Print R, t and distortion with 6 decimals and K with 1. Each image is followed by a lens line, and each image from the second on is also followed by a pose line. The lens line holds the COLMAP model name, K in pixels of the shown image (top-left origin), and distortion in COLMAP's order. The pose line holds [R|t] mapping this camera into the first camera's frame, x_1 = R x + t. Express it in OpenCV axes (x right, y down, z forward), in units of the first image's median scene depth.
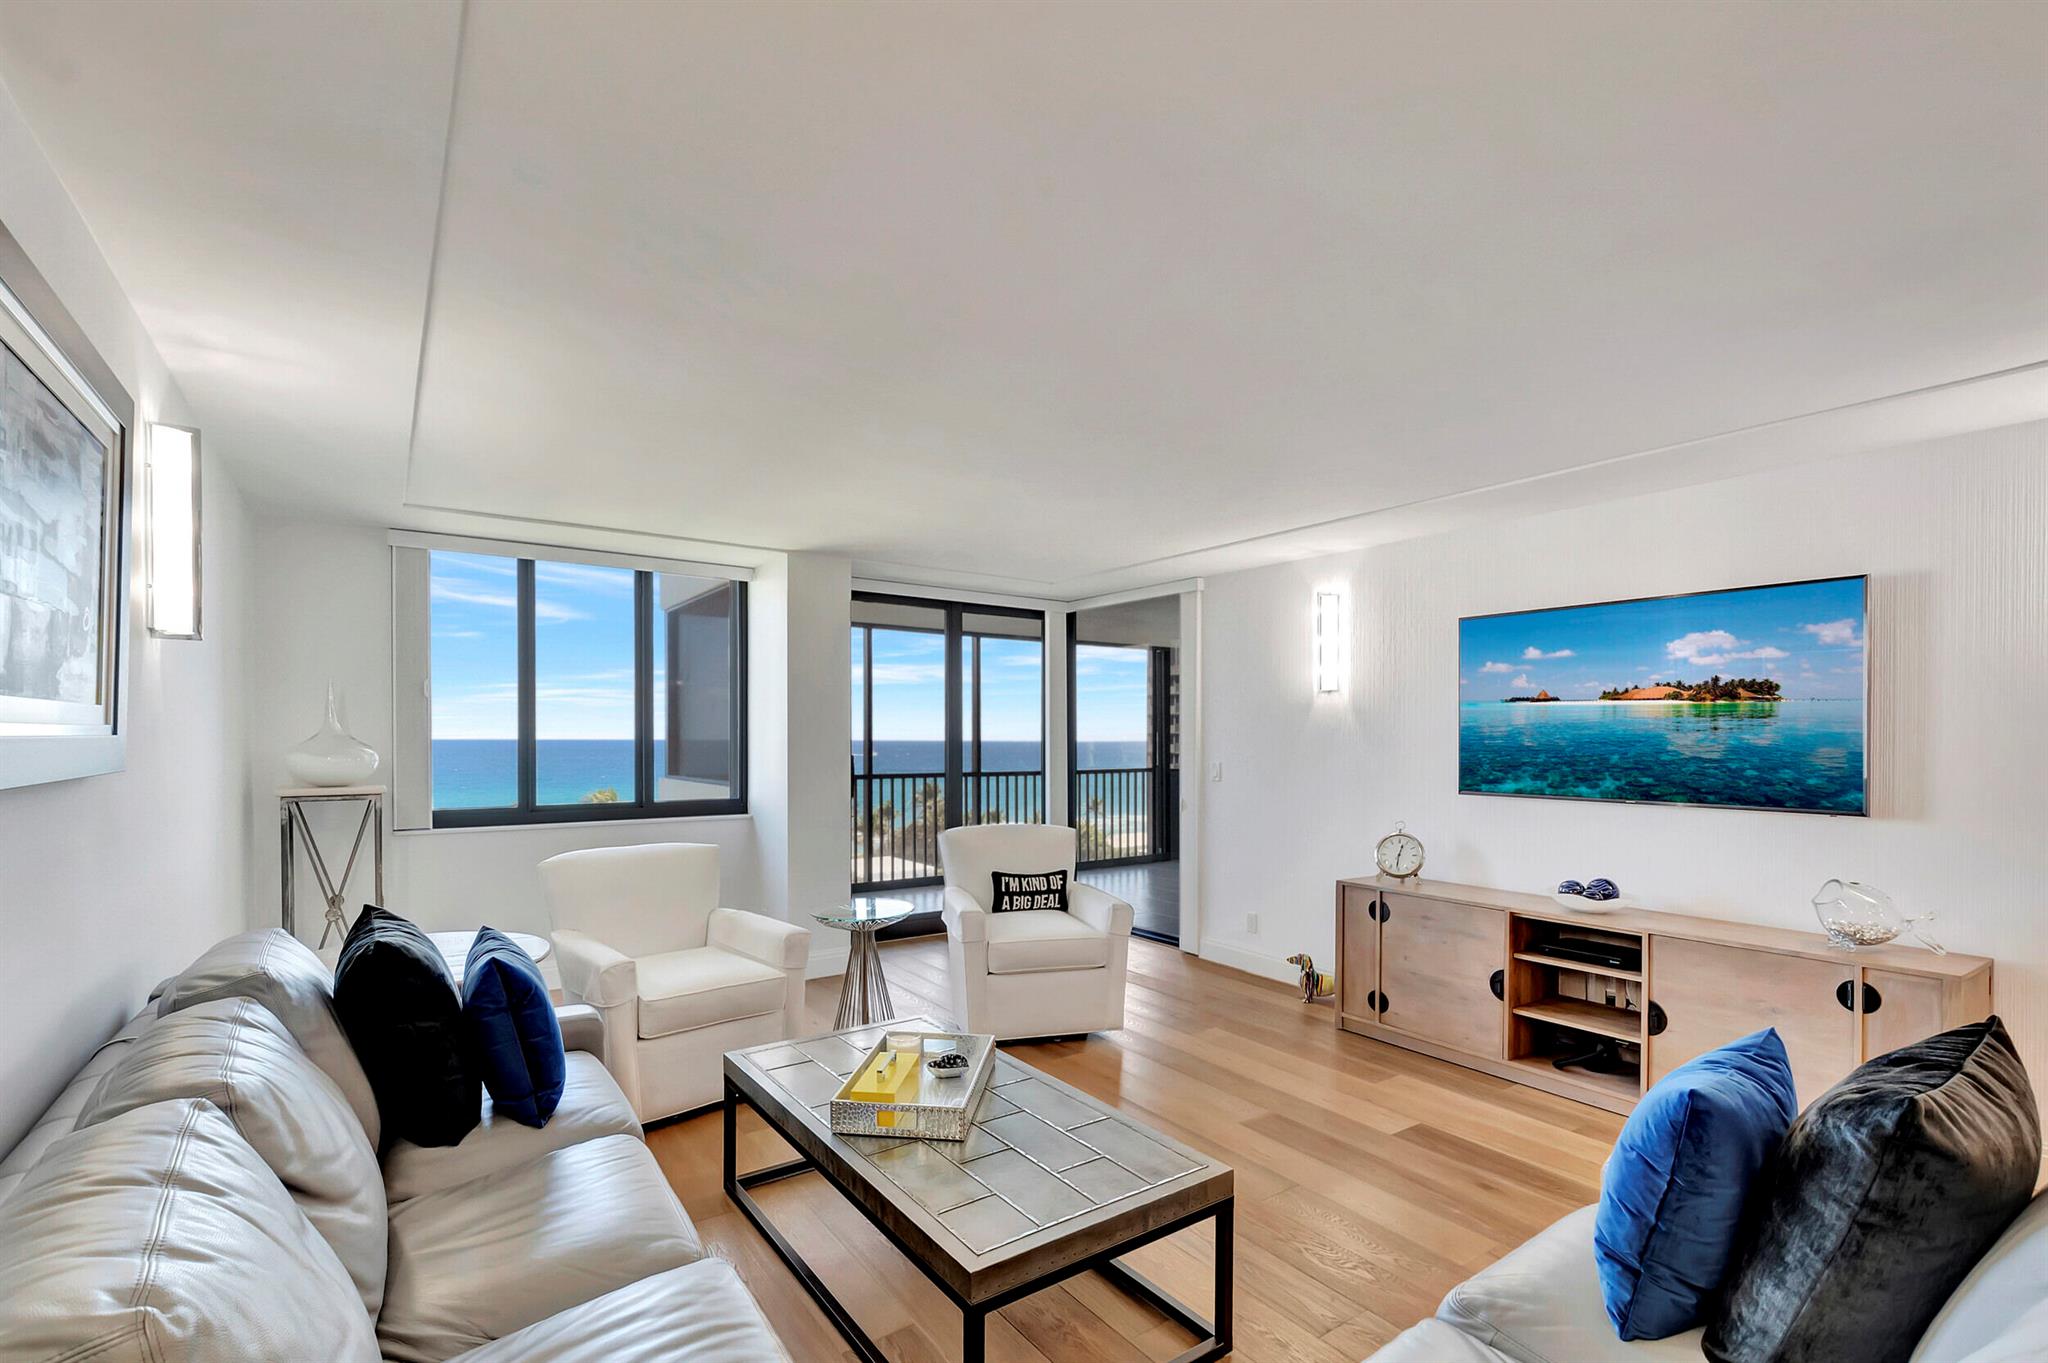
lens RADIAL K [[919.7, 0, 1002.8], [0, 919.7, 738.9], [0, 0, 1]] dist [-0.001435, -0.000234]
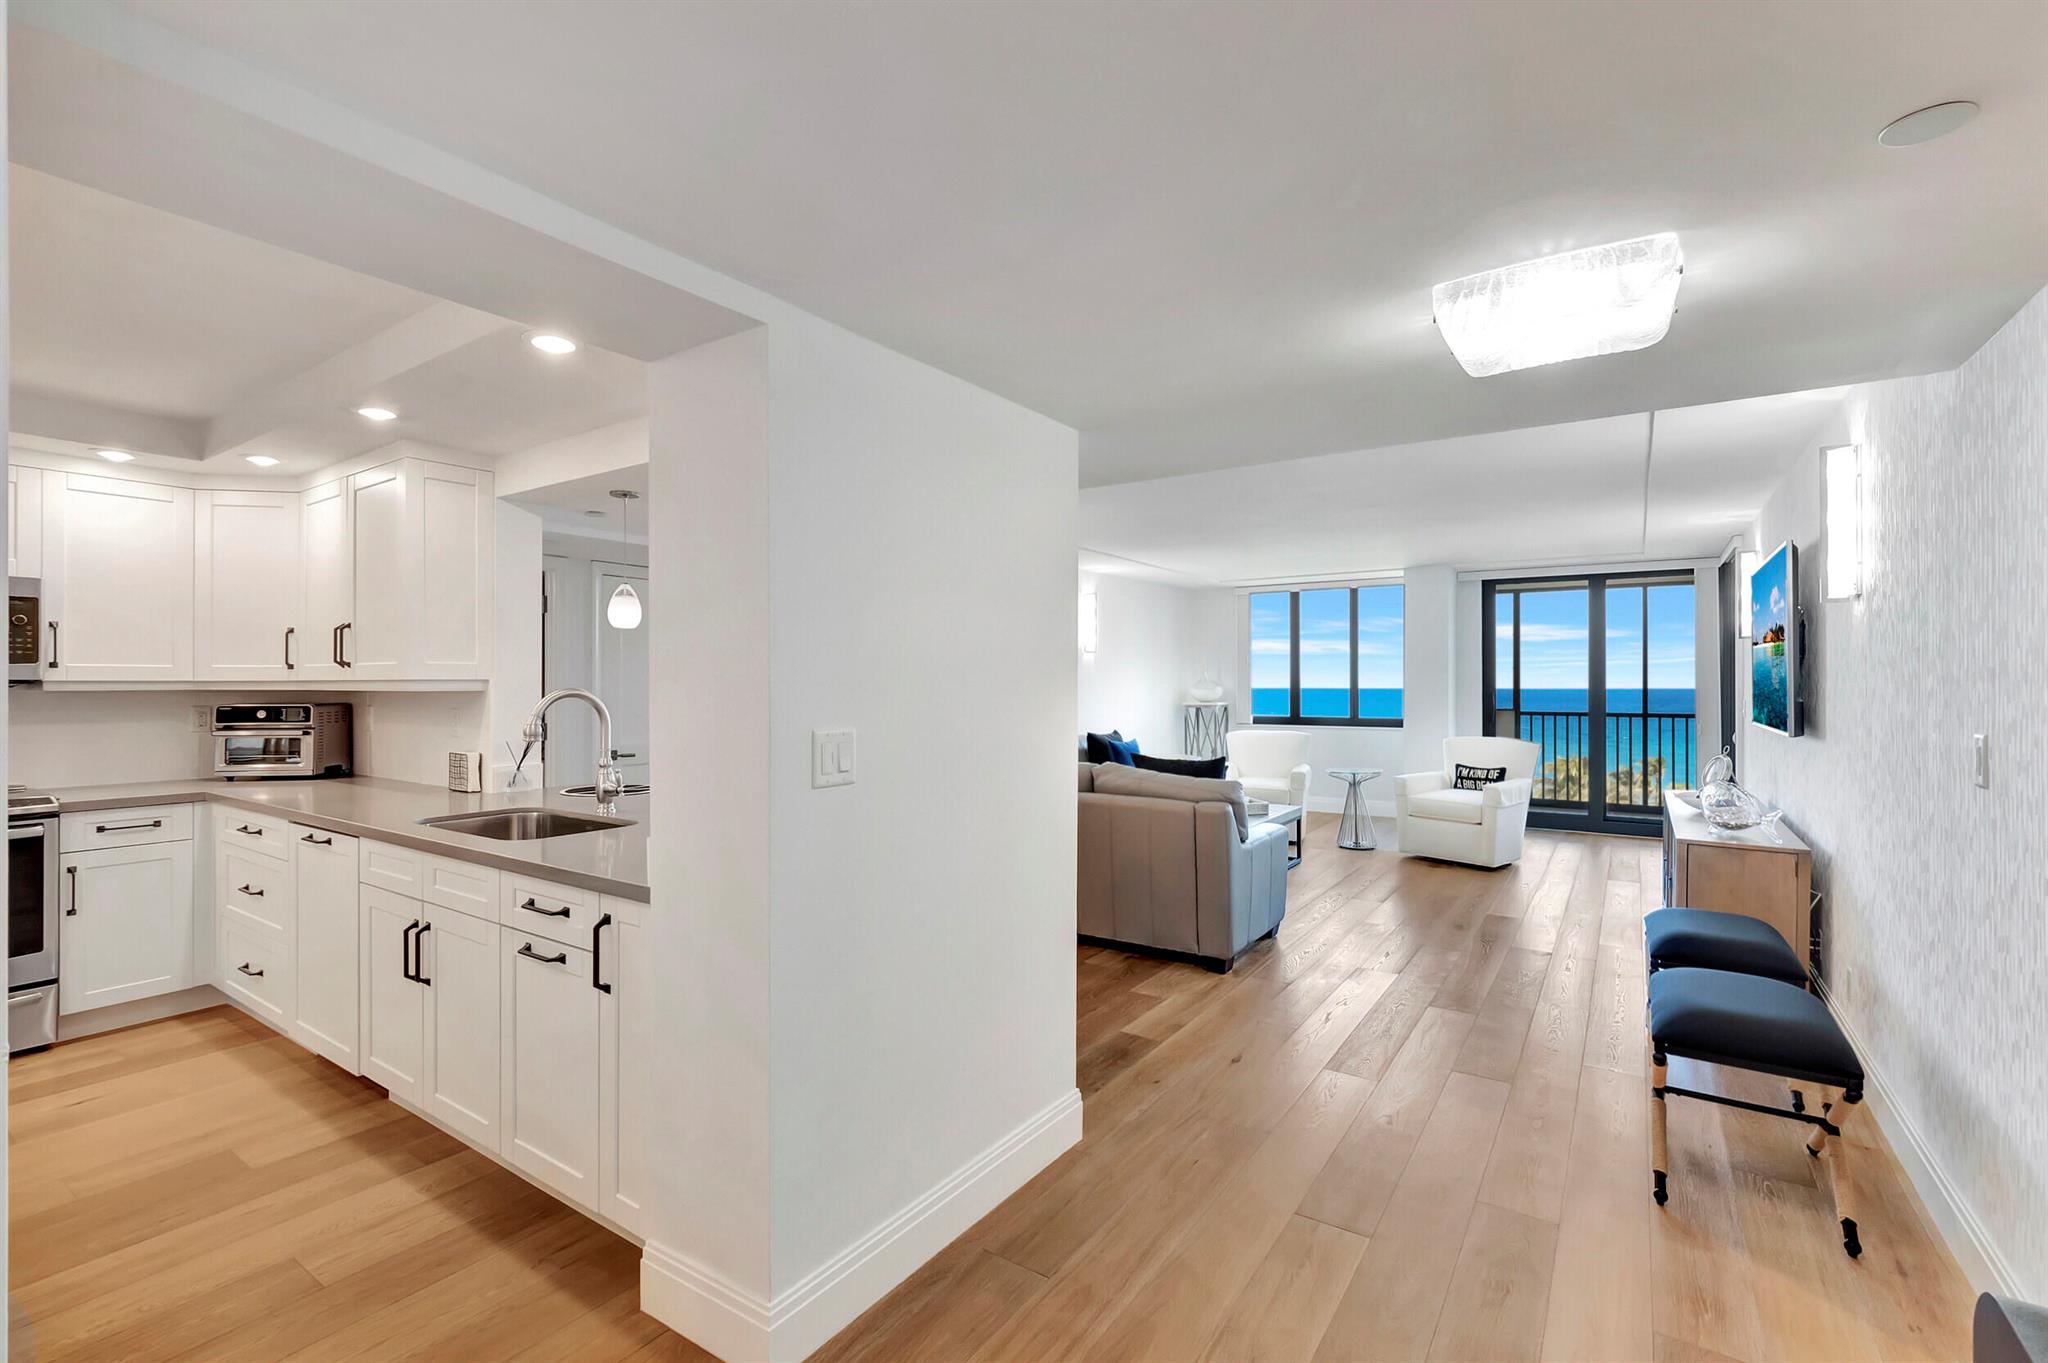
lens RADIAL K [[919.7, 0, 1016.2], [0, 919.7, 680.9], [0, 0, 1]] dist [-0.001435, -0.000234]
pose [[0.370517, -0.007733, -0.928793, 1.230926], [0.000468, 0.999967, -0.008139, 0.014063], [0.928825, 0.002581, 0.370509, -0.305678]]
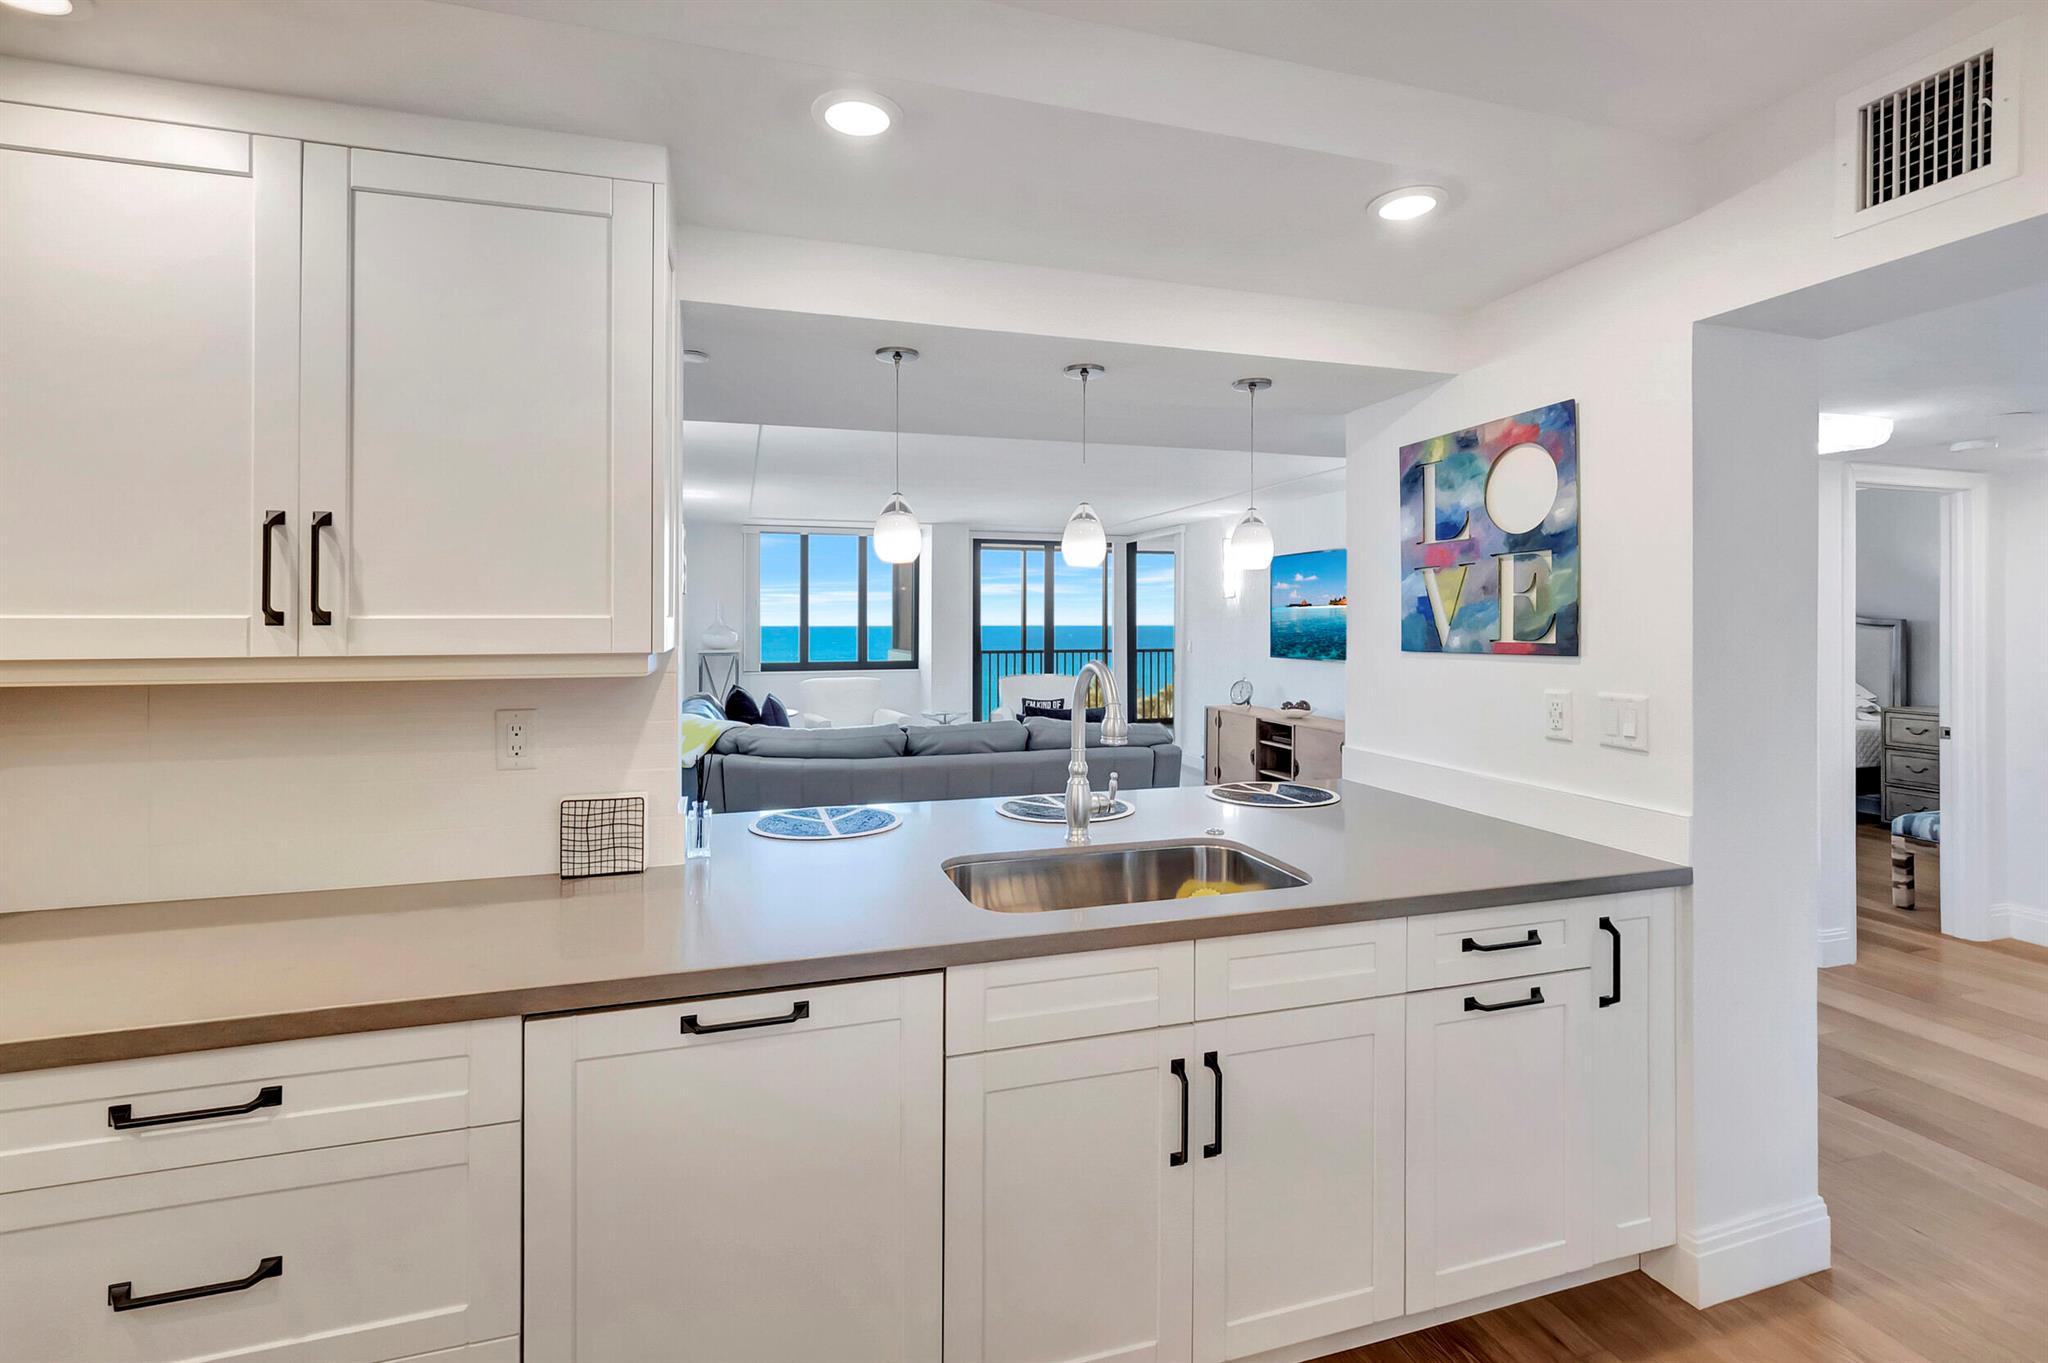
lens RADIAL K [[919.7, 0, 1025.2], [0, 919.7, 627.4], [0, 0, 1]] dist [-0.001435, -0.000234]
pose [[0.957579, -0.001467, -0.288167, 0.554102], [0.002718, 0.999989, 0.003939, -0.005967], [0.288158, -0.004555, 0.957572, -0.818209]]
